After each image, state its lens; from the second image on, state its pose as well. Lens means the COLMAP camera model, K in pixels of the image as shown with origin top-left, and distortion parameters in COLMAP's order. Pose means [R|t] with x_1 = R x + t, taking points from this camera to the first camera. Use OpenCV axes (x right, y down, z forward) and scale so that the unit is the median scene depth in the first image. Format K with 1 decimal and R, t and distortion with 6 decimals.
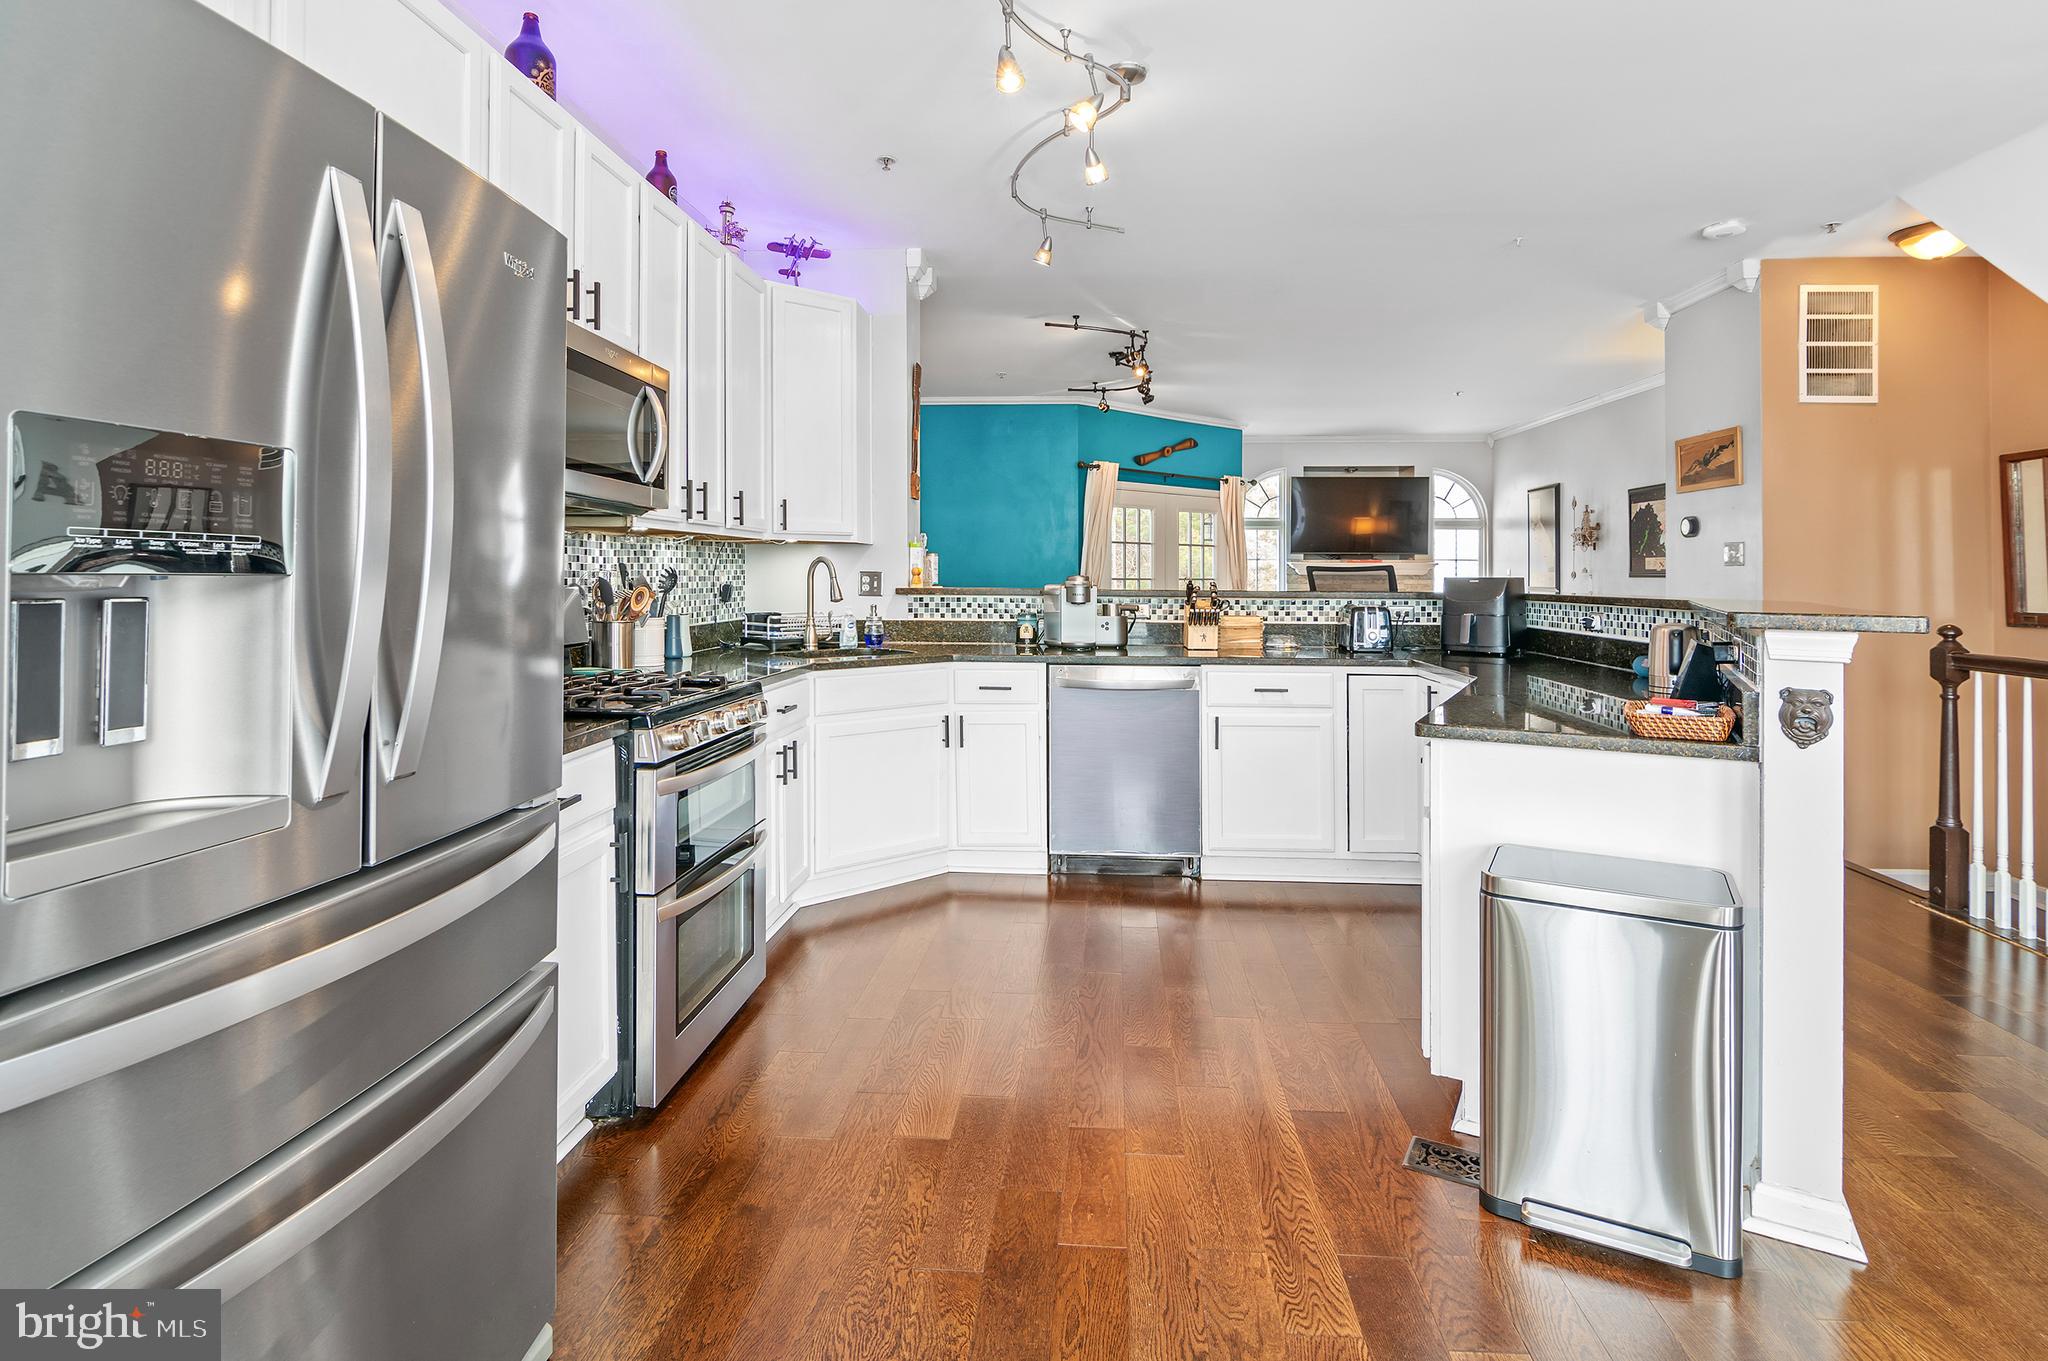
lens RADIAL K [[1029.7, 0, 1027.5], [0, 1029.7, 577.1], [0, 0, 1]] dist [-0.007077, -0.001567]
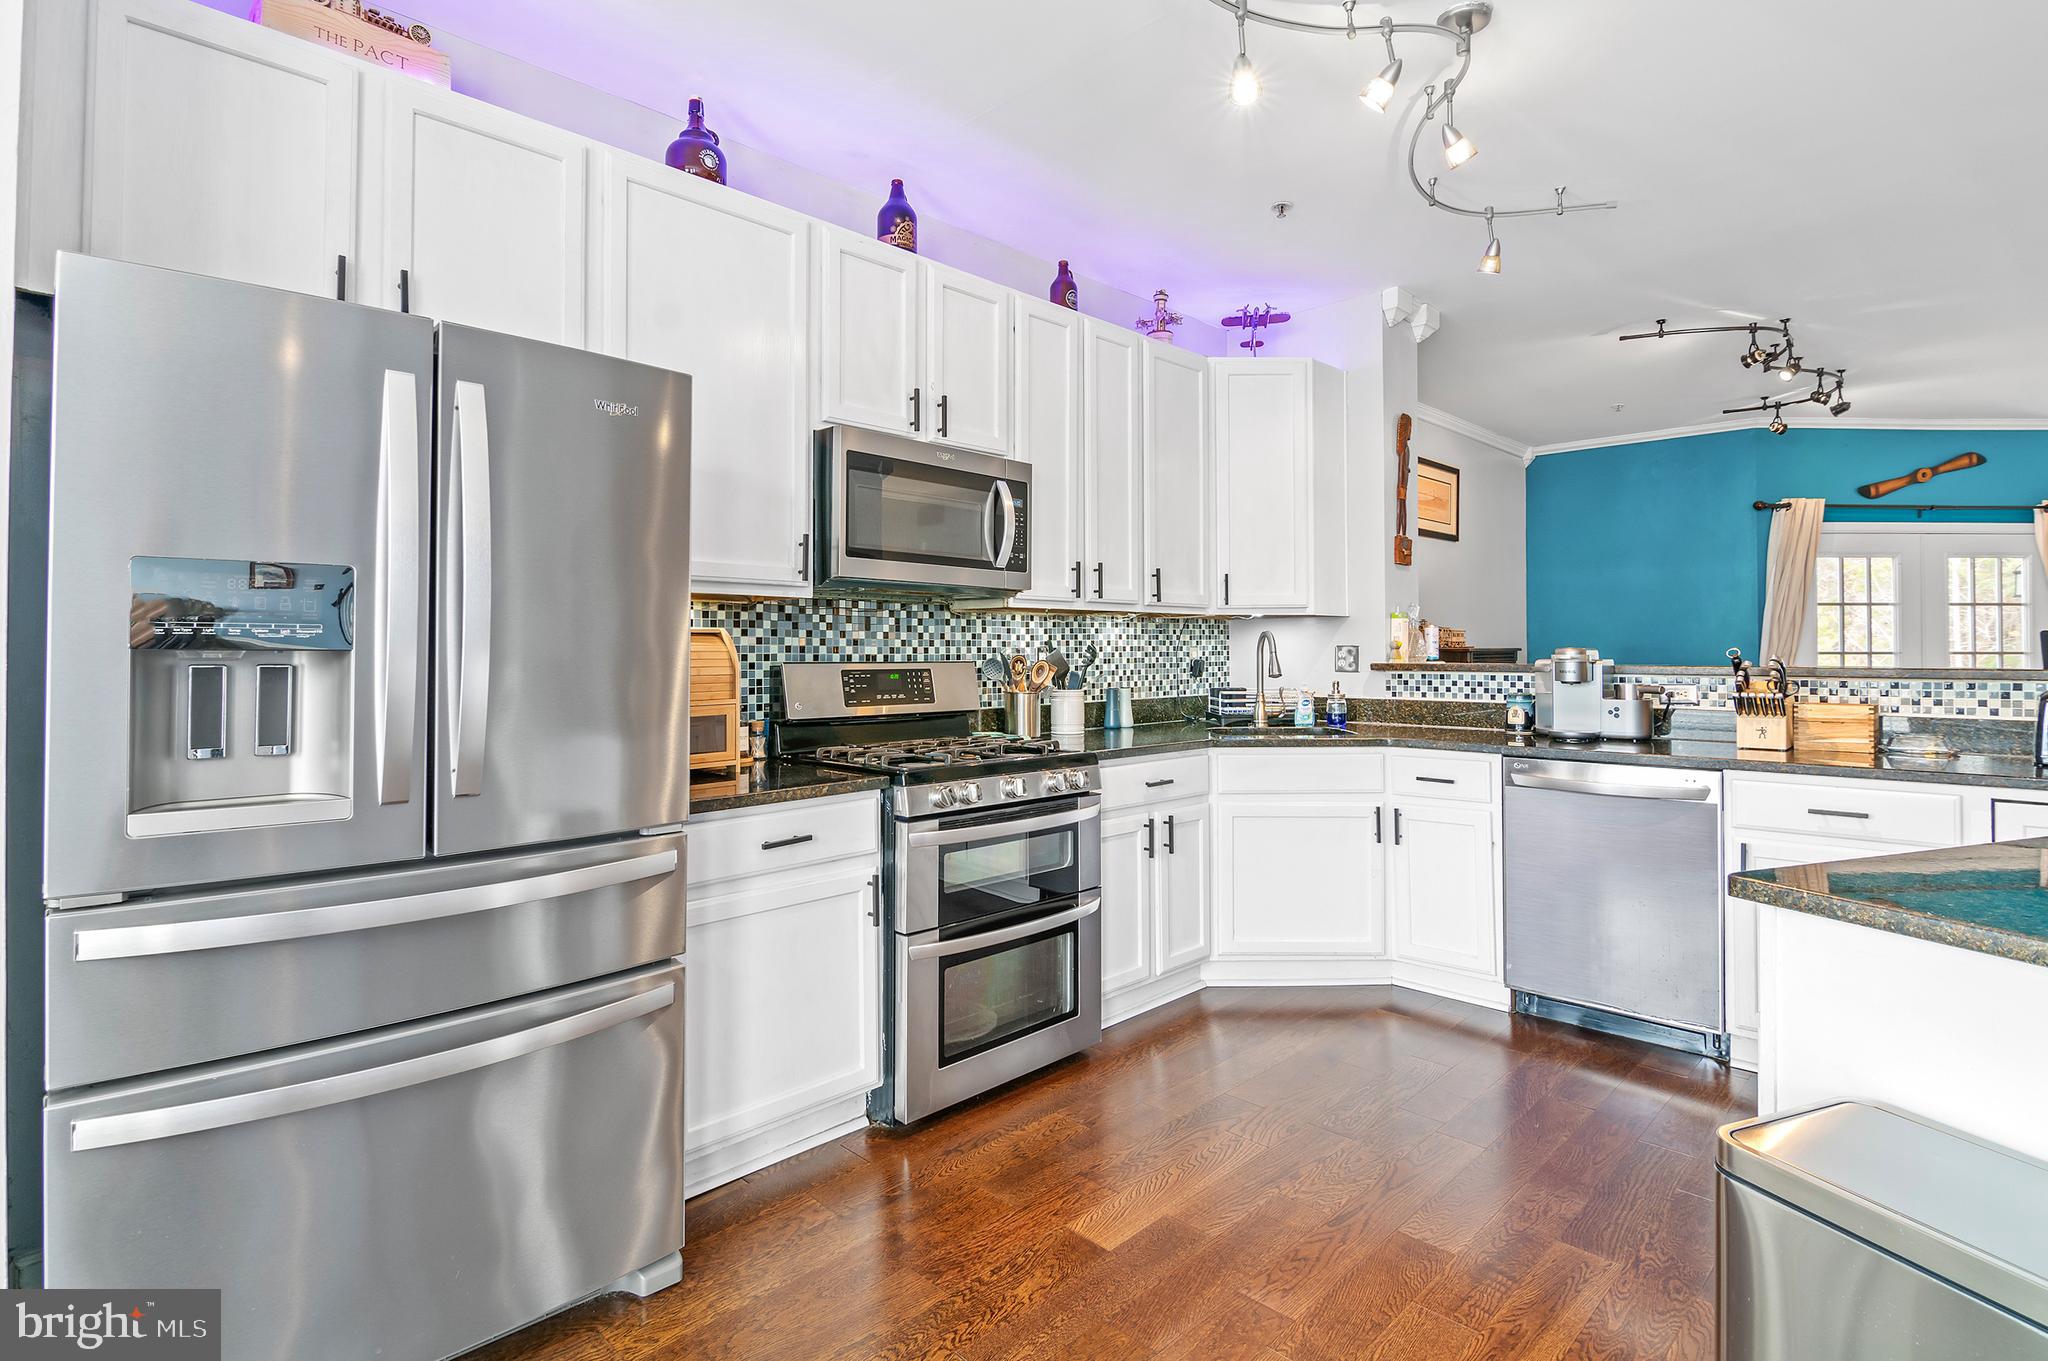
lens RADIAL K [[1008.1, 0, 1028.9], [0, 1008.1, 647.9], [0, 0, 1]] dist [-0.006785, -0.001517]
pose [[0.758310, -0.008698, -0.651836, 0.234348], [0.004660, 0.999958, -0.007922, 0.002558], [0.651877, 0.002969, 0.758319, 0.128167]]
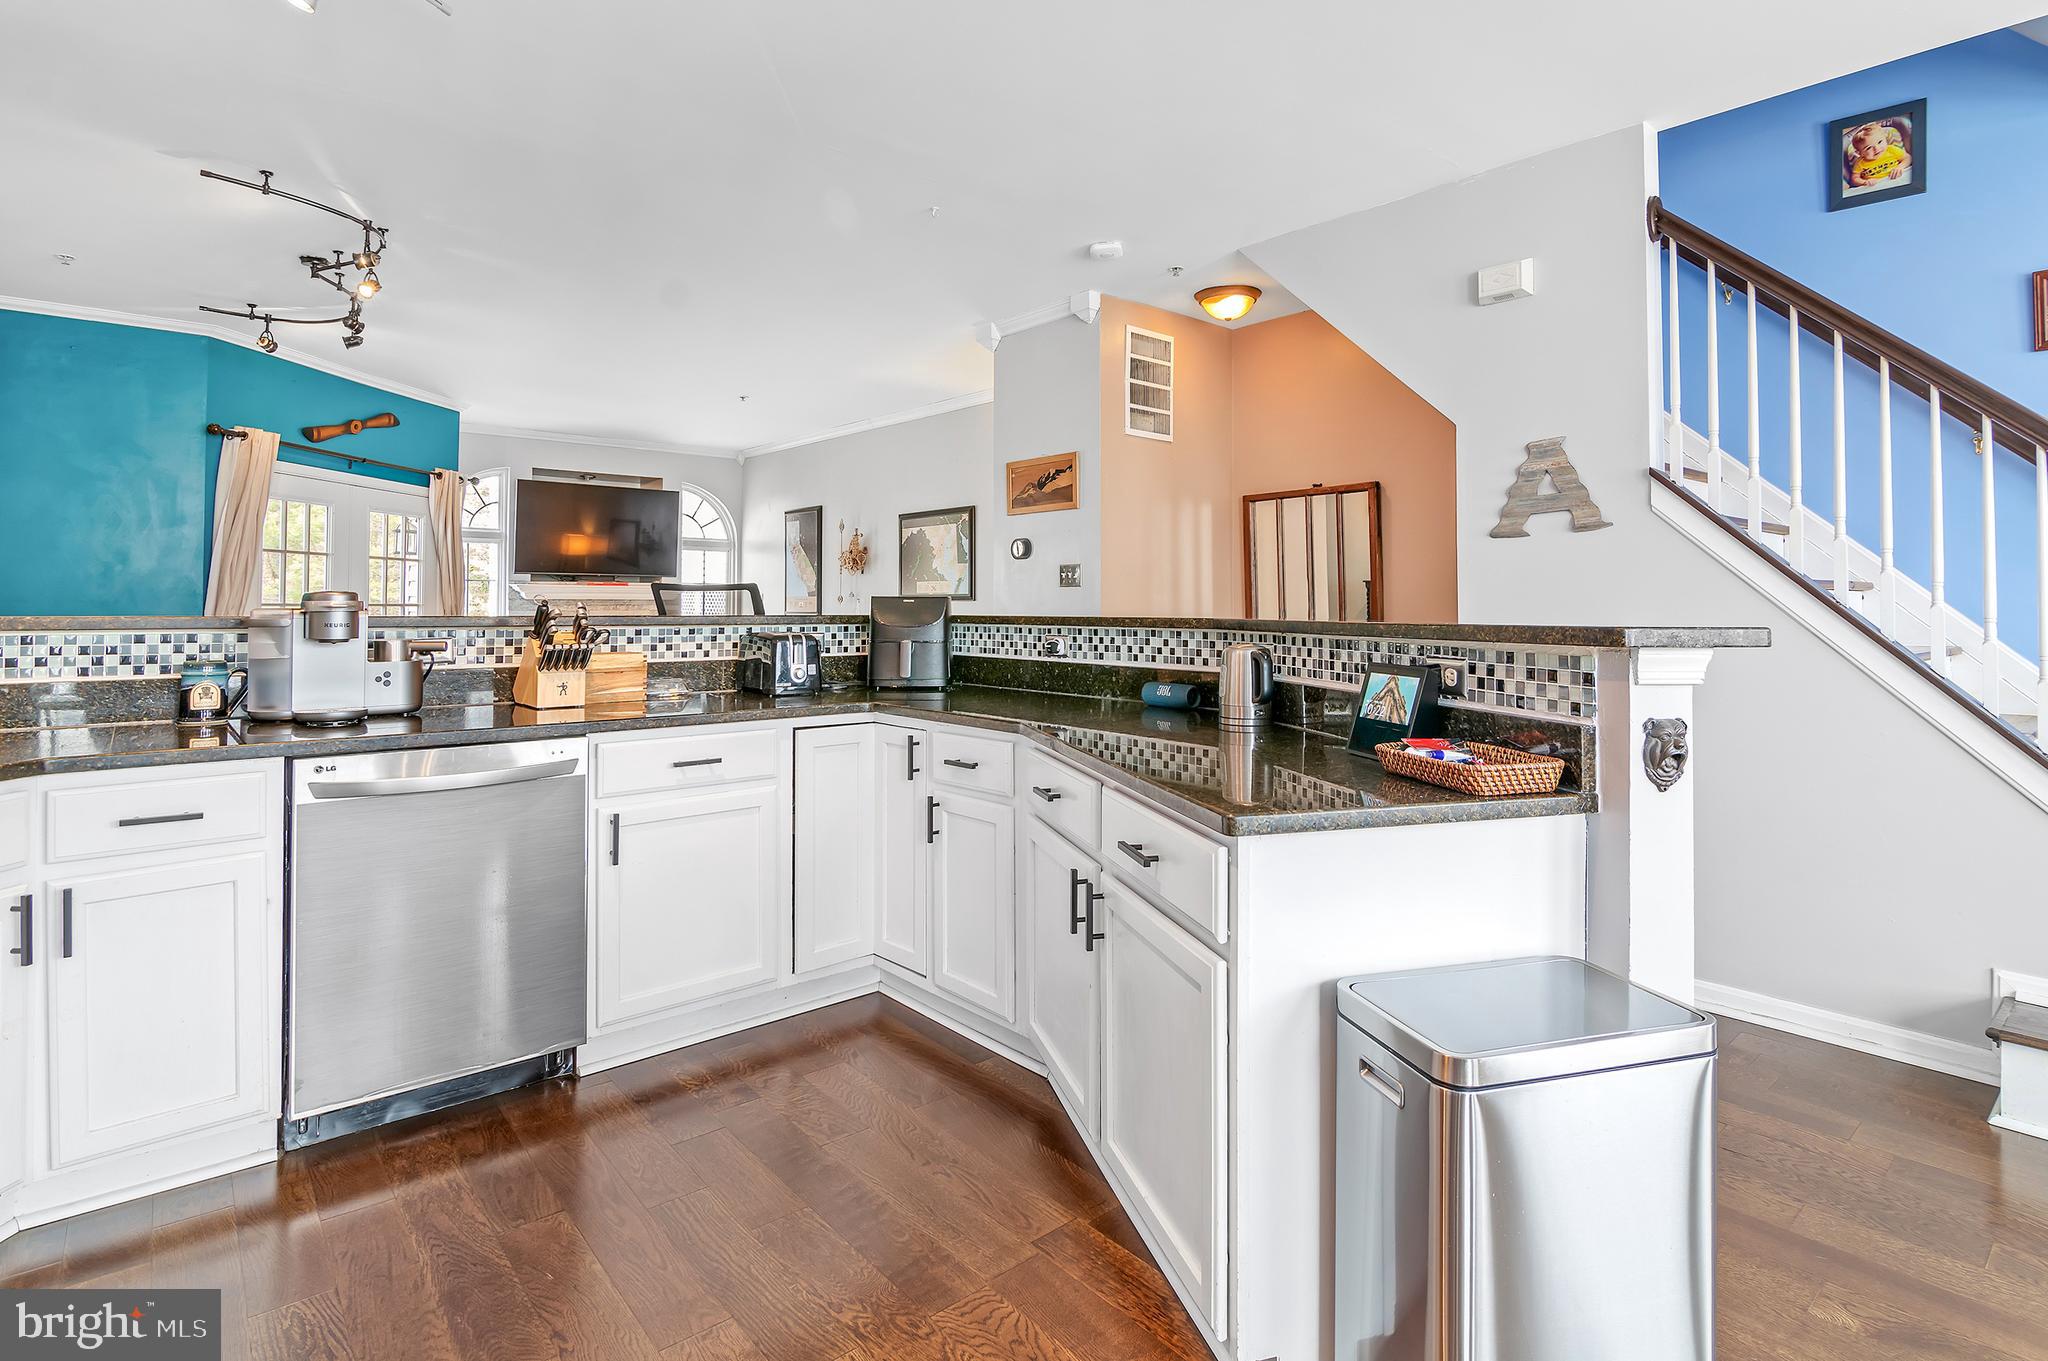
lens RADIAL K [[1029.7, 0, 1027.5], [0, 1029.7, 577.1], [0, 0, 1]] dist [-0.007077, -0.001567]
pose [[0.705449, 0.015728, 0.708586, -0.078805], [0.003600, 0.999661, -0.025772, 0.006188], [-0.708752, 0.020732, 0.705153, 0.329302]]
